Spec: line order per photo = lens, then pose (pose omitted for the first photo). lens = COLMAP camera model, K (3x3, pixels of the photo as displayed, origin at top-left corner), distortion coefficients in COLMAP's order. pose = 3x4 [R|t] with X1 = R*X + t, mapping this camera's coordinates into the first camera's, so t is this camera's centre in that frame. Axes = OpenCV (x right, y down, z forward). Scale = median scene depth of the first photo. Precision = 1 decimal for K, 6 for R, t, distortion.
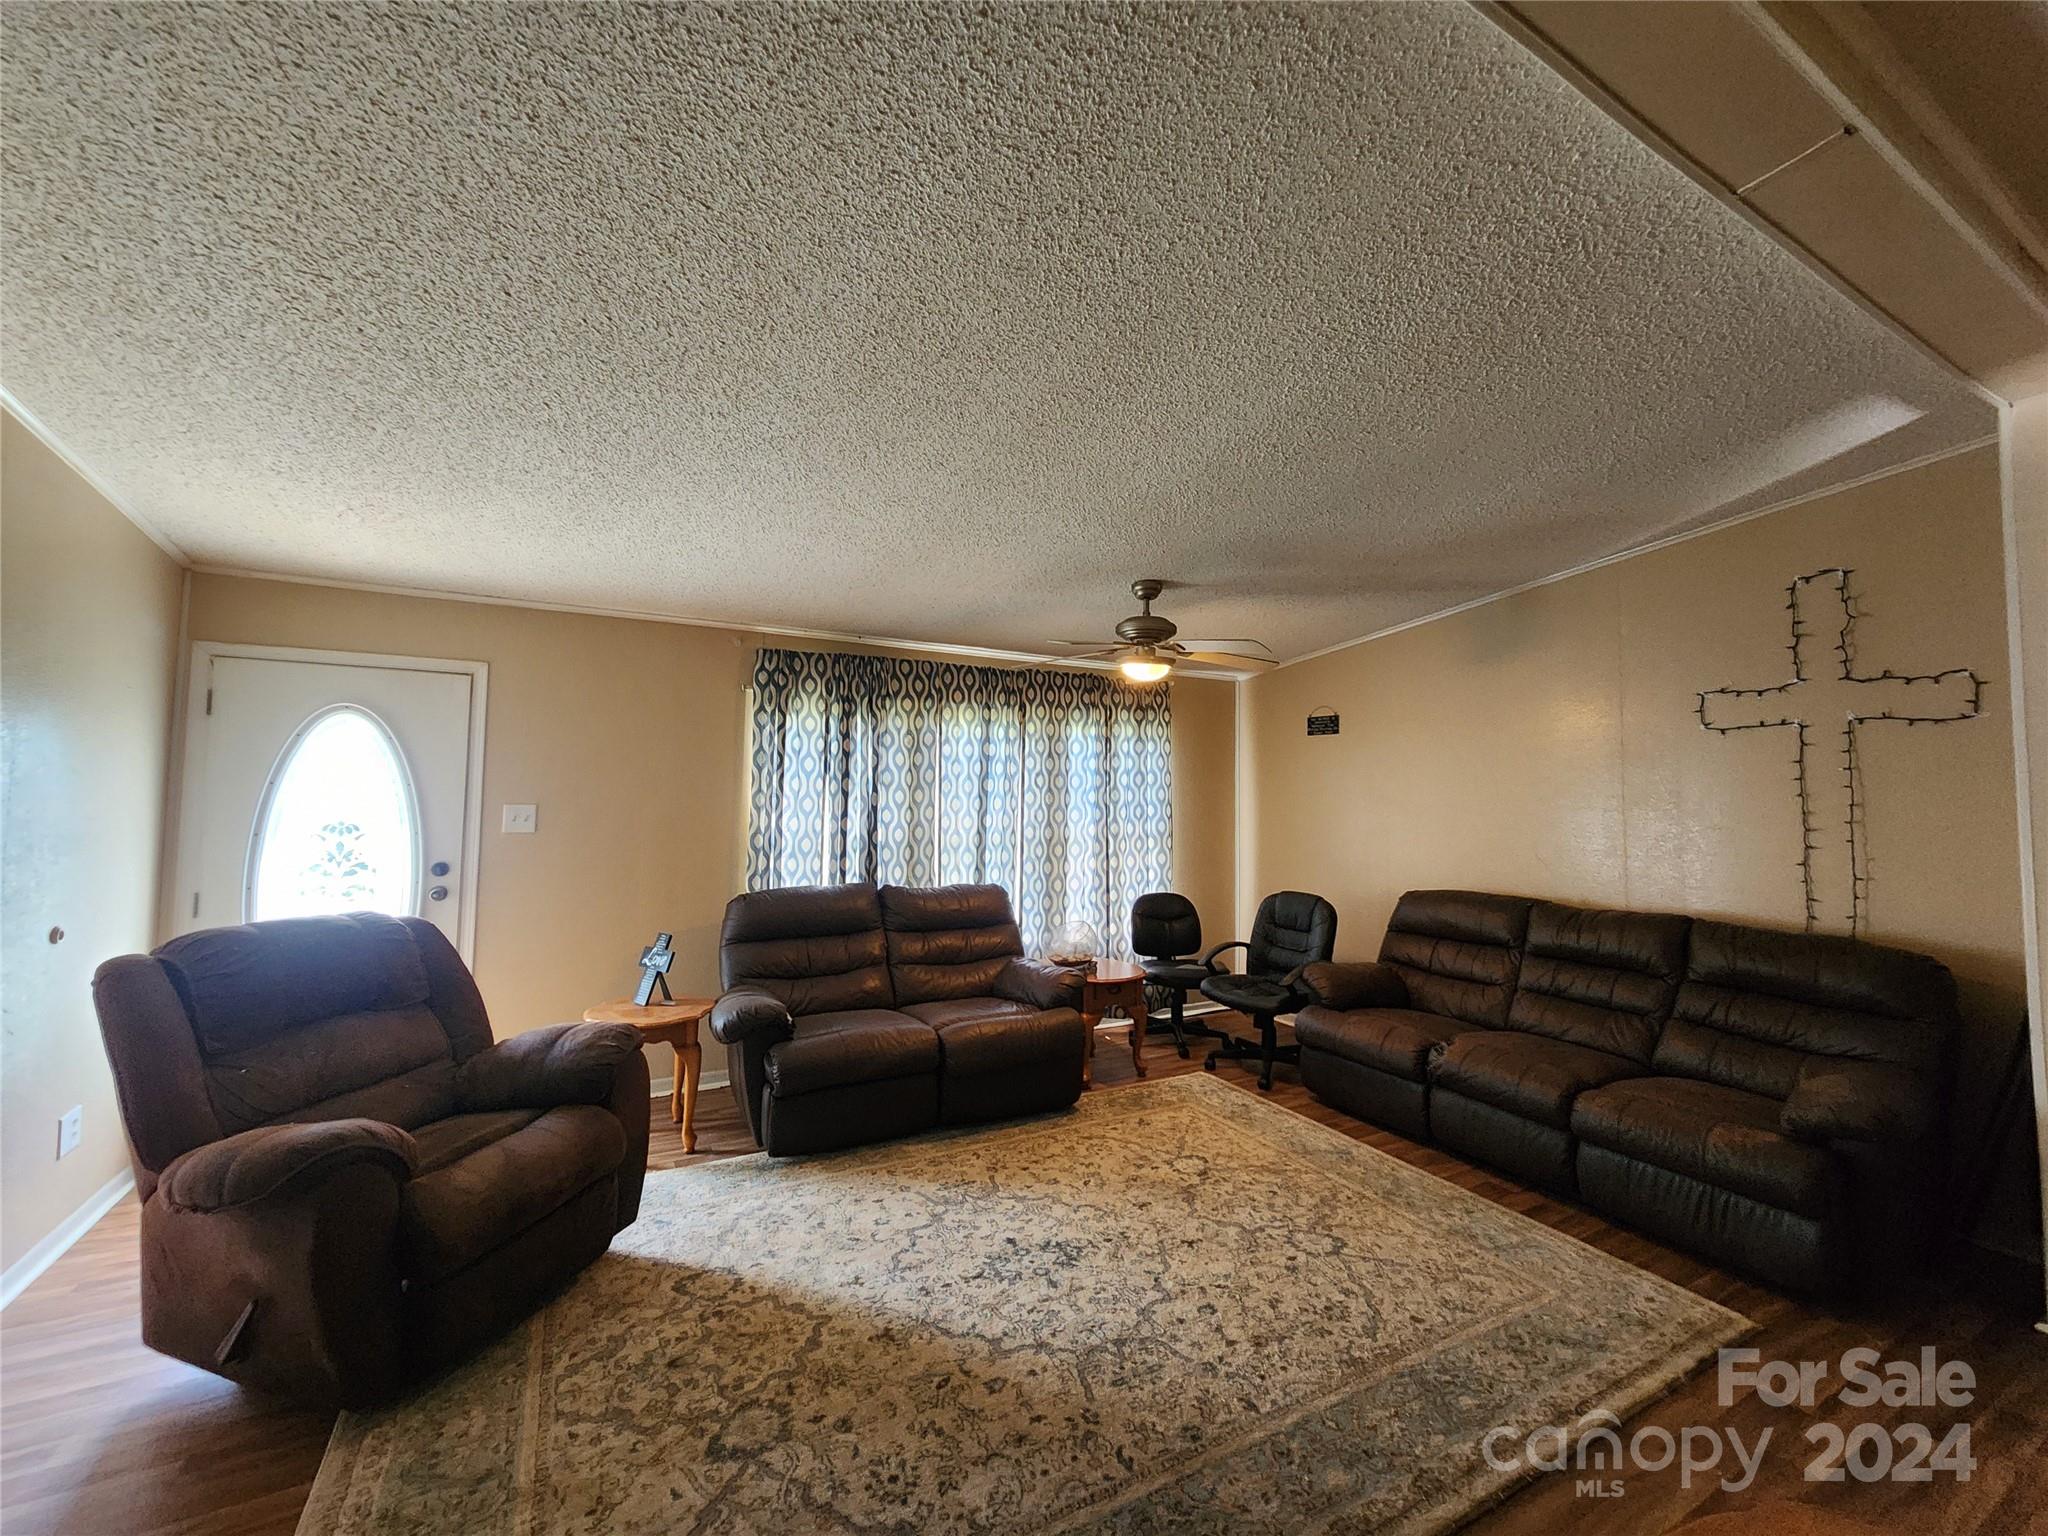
lens RADIAL K [[846.3, 0, 1018.4], [0, 846.3, 758.3], [0, 0, 1]] dist [0.000148, -0.000245]
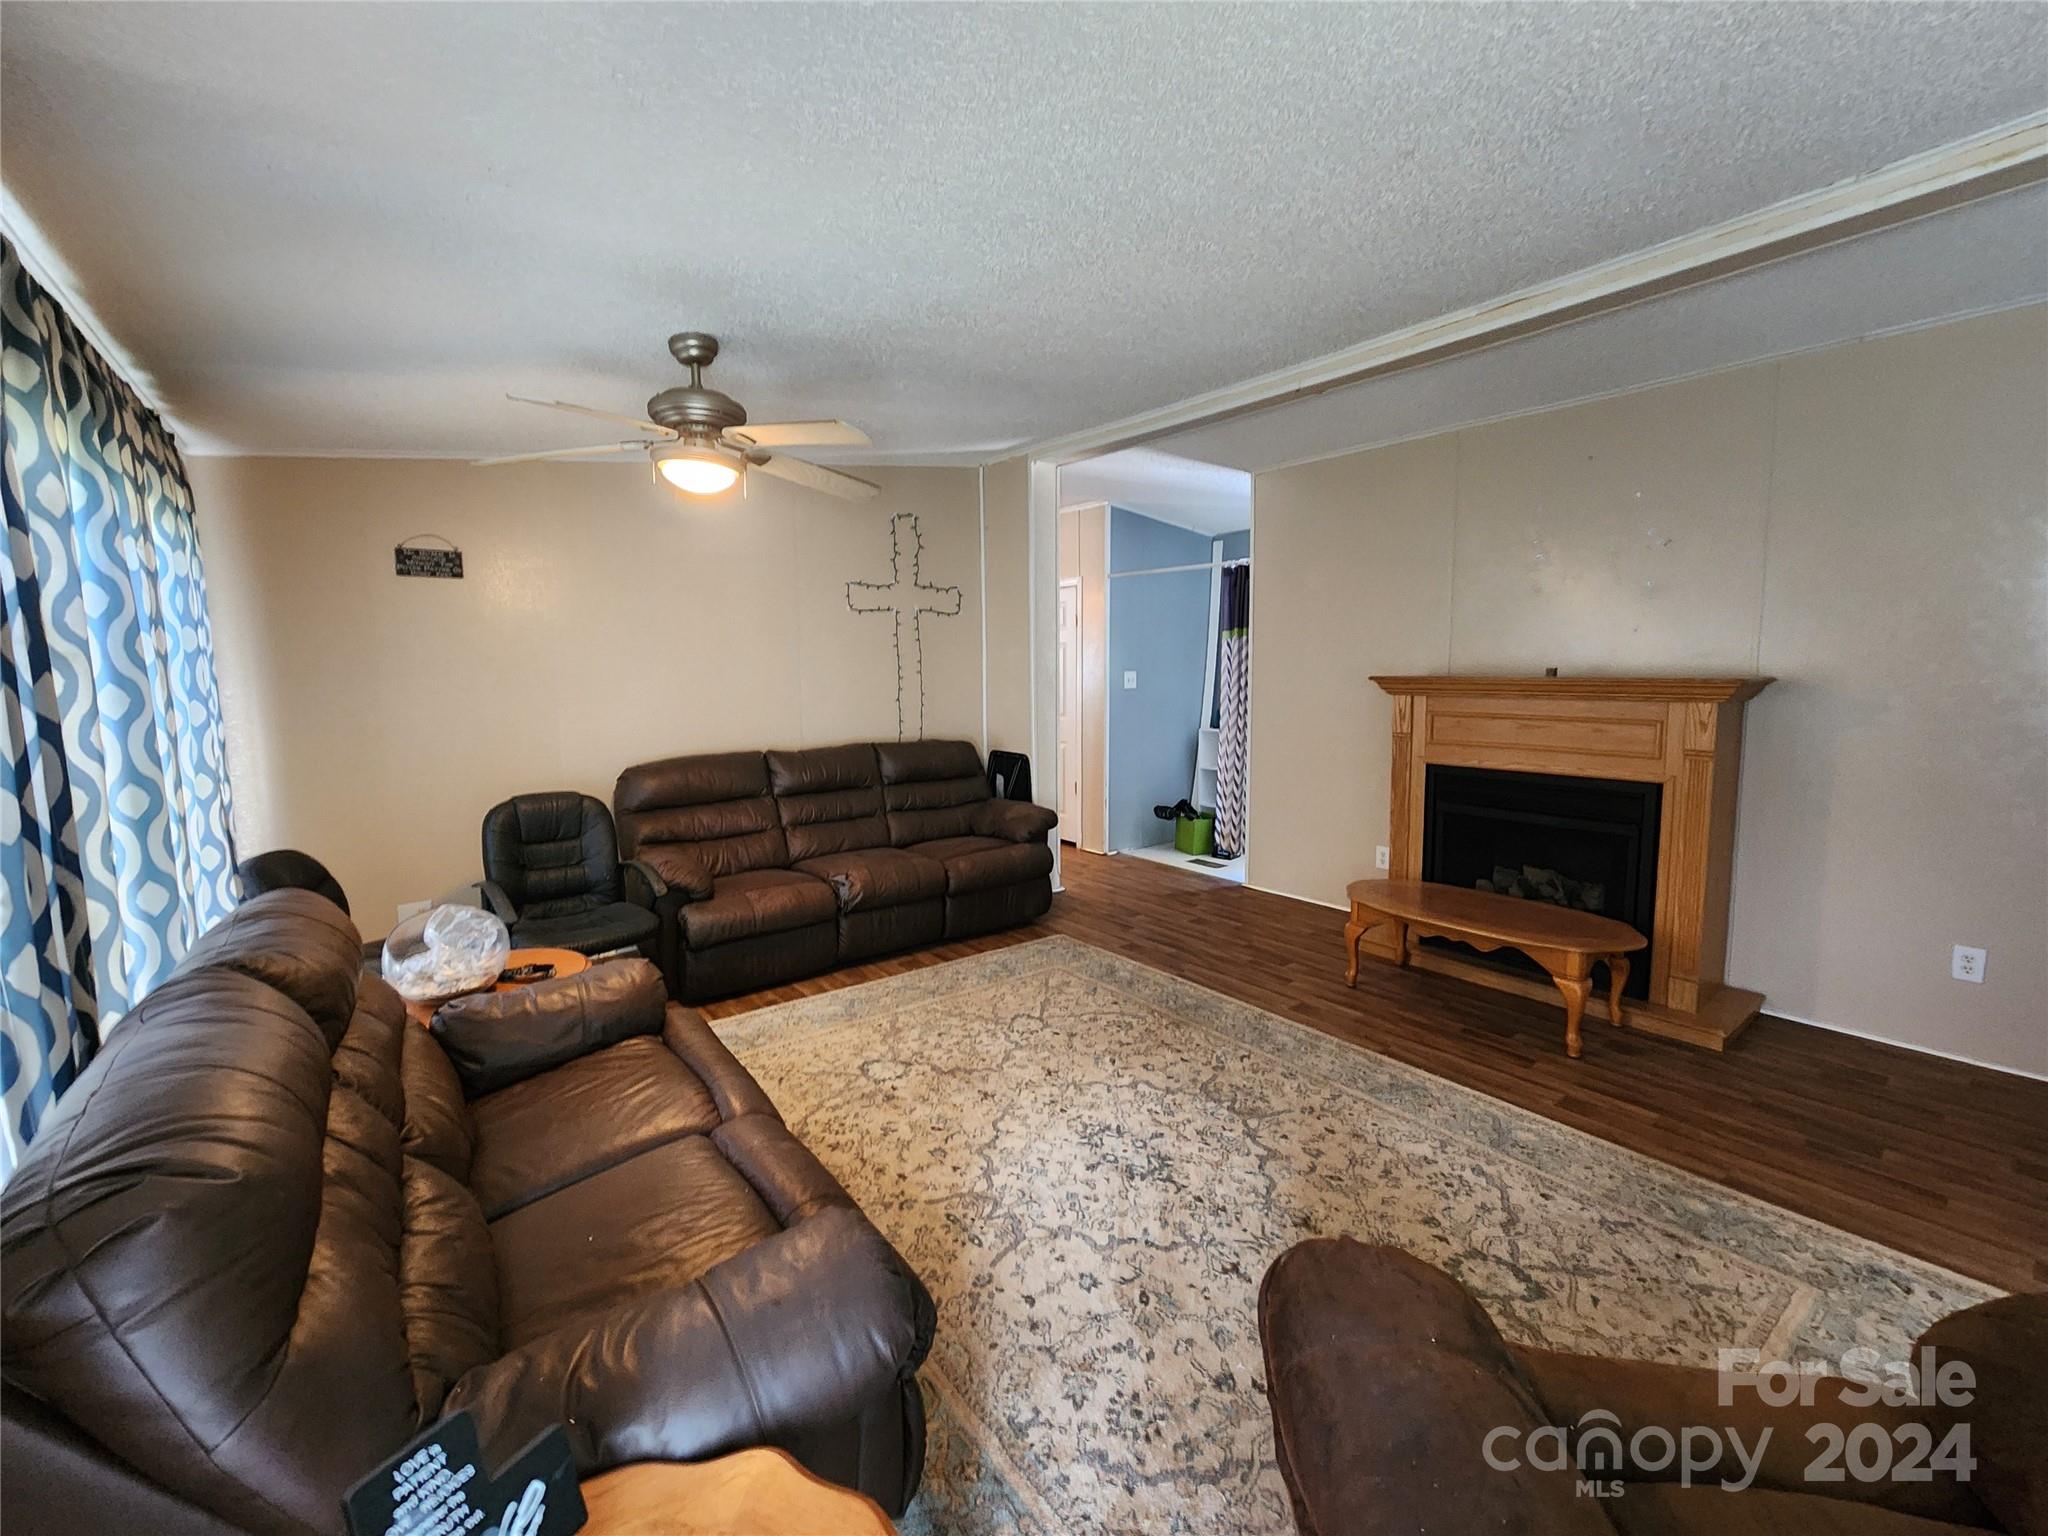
lens RADIAL K [[846.3, 0, 1014.8], [0, 846.3, 756.6], [0, 0, 1]] dist [0.000148, -0.000245]
pose [[-0.147792, -0.124479, 0.981154, -0.749204], [-0.032908, 0.992117, 0.120913, 0.034120], [-0.988471, -0.014418, -0.150723, 1.120170]]
